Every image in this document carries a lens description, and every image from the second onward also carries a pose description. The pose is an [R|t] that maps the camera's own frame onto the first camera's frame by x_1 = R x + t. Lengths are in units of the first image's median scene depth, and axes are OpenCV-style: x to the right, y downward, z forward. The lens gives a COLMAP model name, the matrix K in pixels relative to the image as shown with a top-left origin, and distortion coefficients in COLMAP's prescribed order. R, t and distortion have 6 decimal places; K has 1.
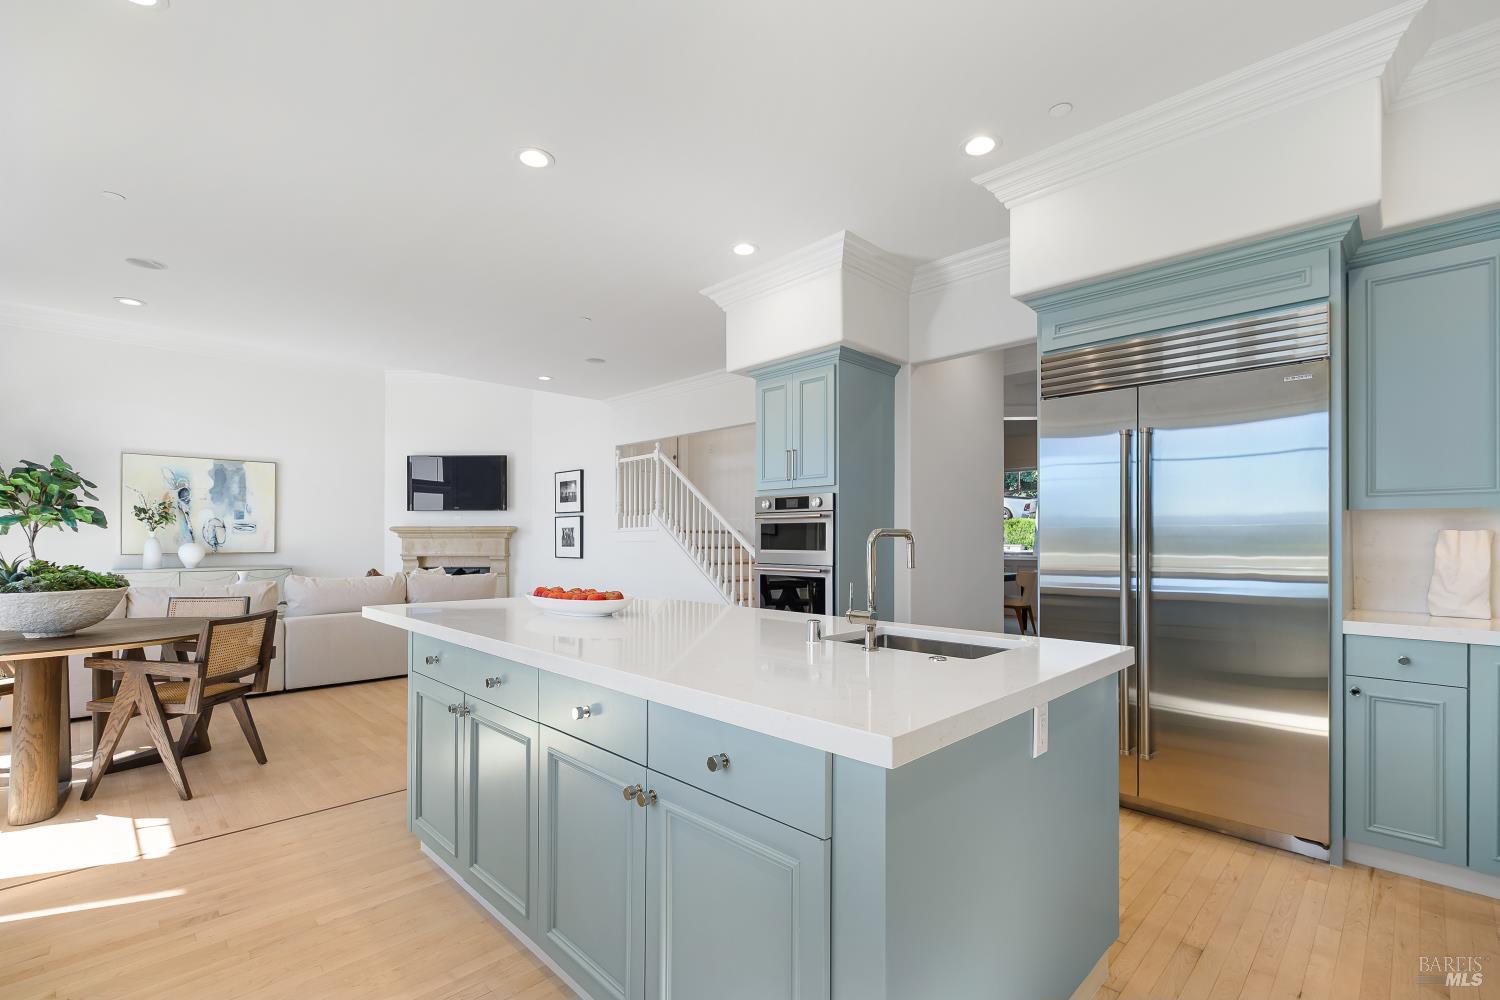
lens RADIAL K [[655.1, 0, 752.3], [0, 655.1, 531.6], [0, 0, 1]] dist [0.068789, -0.000006]
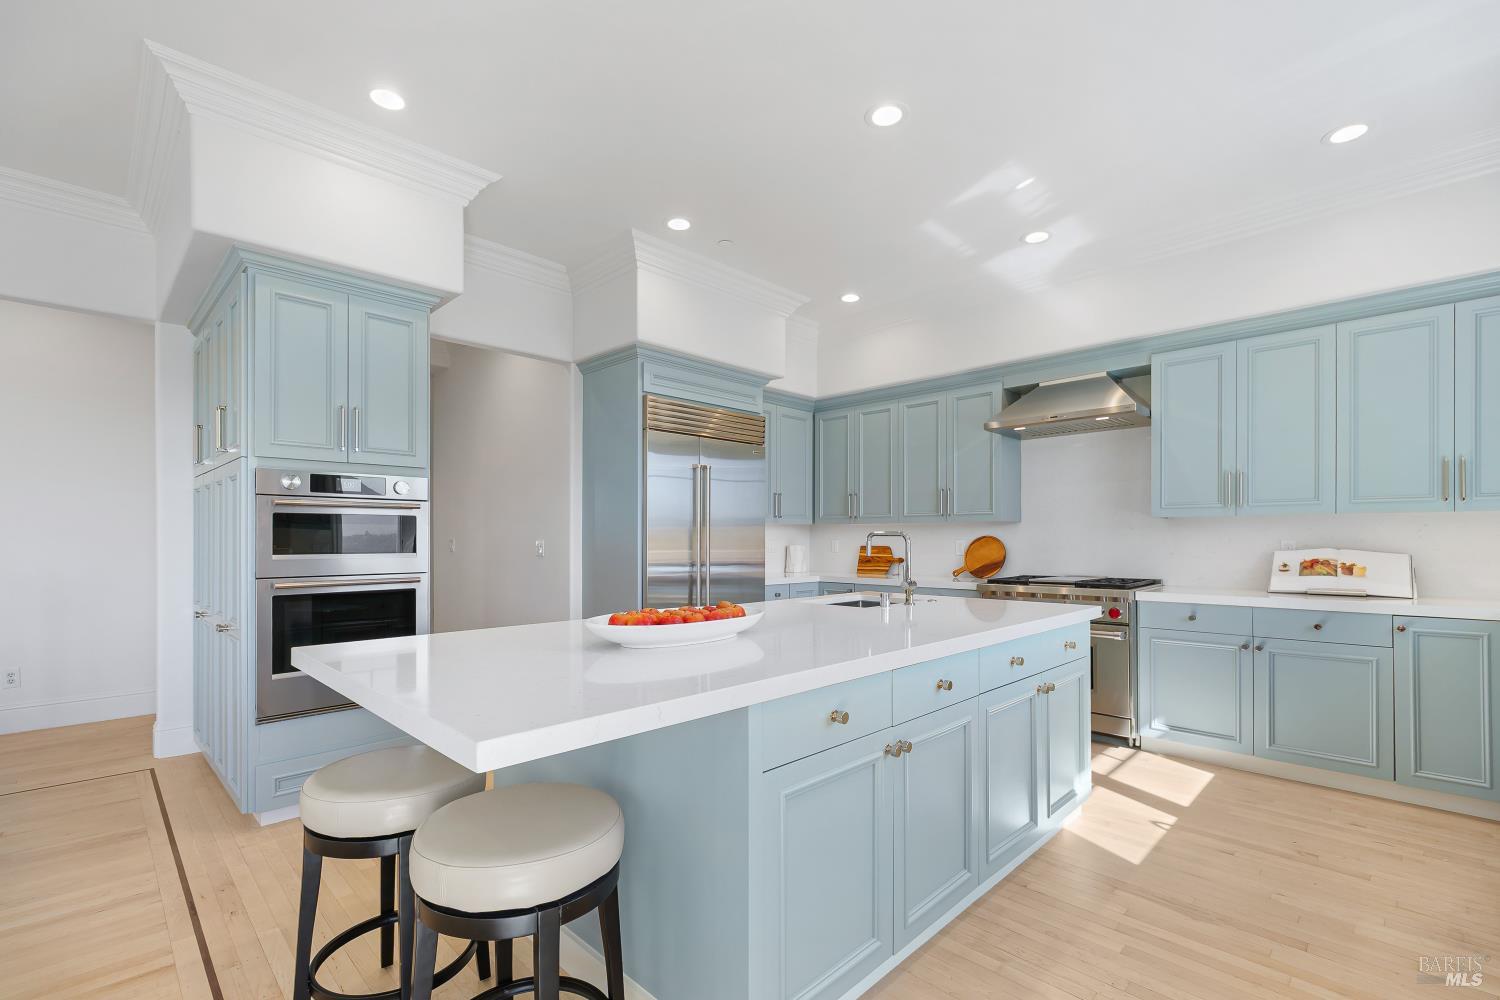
lens RADIAL K [[678.9, 0, 732.6], [0, 678.9, 533.3], [0, 0, 1]] dist [0.000783, 0.000284]
pose [[-0.001049, -0.007097, 0.999974, -0.355562], [0.007426, 0.999947, 0.007104, 0.002992], [-0.999972, 0.007433, -0.000996, 0.334678]]
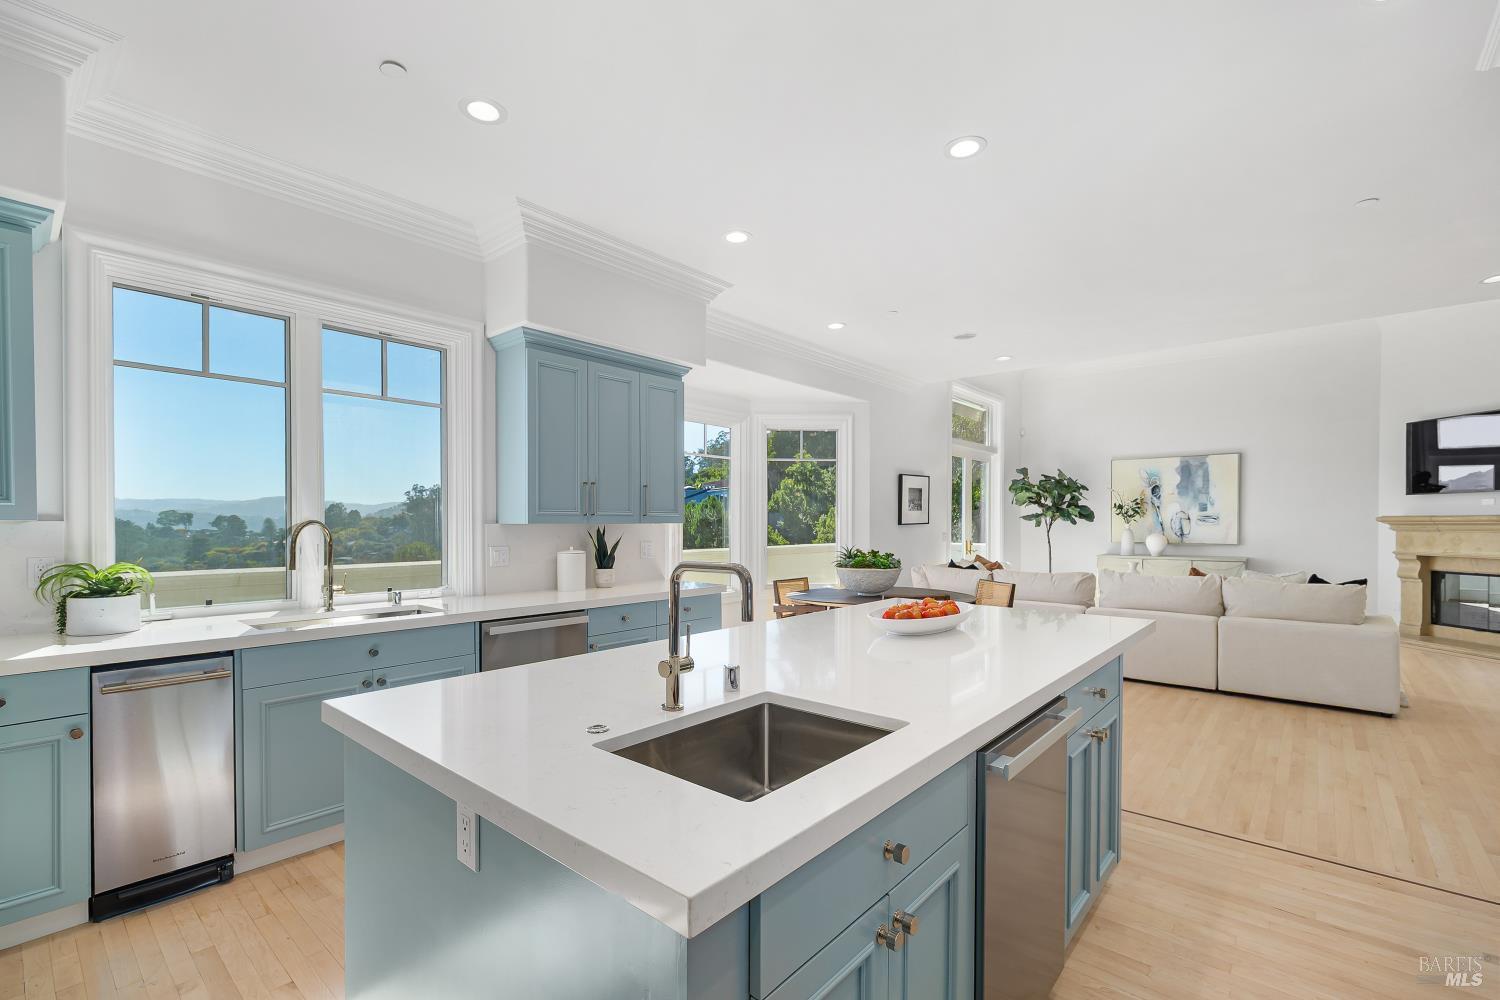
lens RADIAL K [[678.9, 0, 732.6], [0, 678.9, 533.3], [0, 0, 1]] dist [0.000783, 0.000284]
pose [[0.070203, 0.009737, -0.997485, 0.238827], [0.005836, 0.999931, 0.010171, 0.000418], [0.997516, -0.006535, 0.070141, 0.217187]]
